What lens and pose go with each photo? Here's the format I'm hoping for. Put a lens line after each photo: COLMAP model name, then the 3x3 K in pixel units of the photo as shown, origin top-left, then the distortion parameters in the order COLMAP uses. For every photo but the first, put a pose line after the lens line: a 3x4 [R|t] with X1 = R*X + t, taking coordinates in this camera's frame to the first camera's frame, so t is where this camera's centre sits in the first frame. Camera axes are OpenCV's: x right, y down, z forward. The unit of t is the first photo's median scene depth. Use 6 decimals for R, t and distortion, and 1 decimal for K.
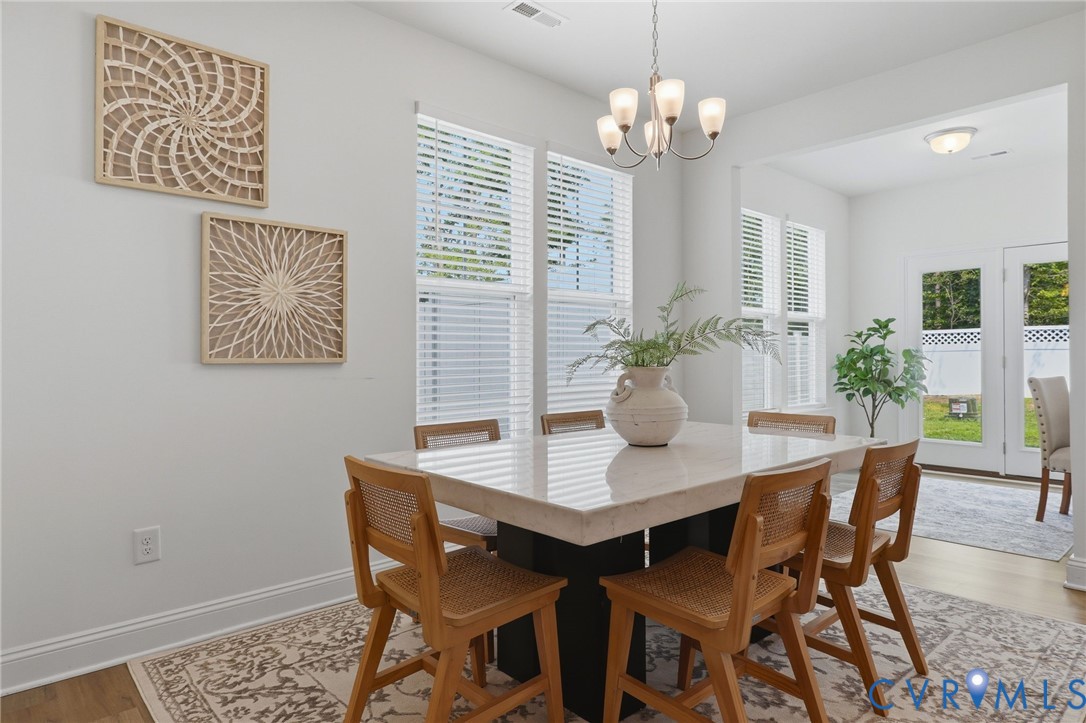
lens RADIAL K [[651.7, 0, 541.2], [0, 651.7, 355.6], [0, 0, 1]] dist [-0.001833, 0.000210]
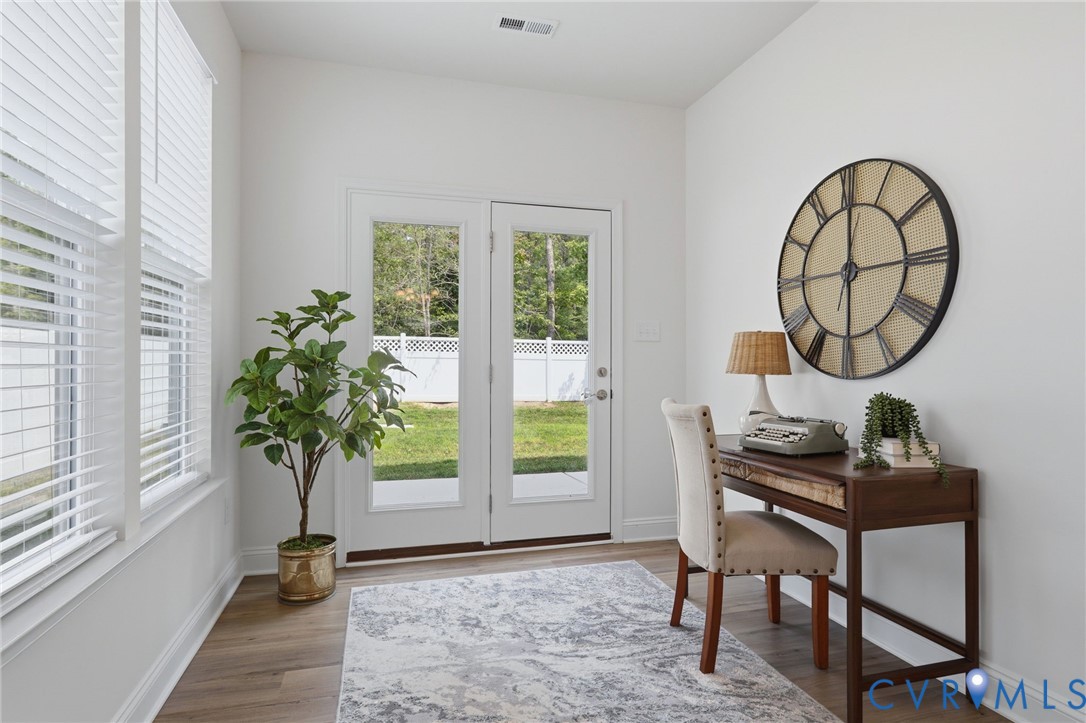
lens RADIAL K [[579.5, 0, 543.0], [0, 579.5, 361.5], [0, 0, 1]] dist [-0.001295, -0.000051]
pose [[0.454411, 0.007920, 0.890757, 0.197841], [-0.002334, 0.999968, -0.007700, 0.001990], [-0.890789, 0.001420, 0.454415, 0.643256]]
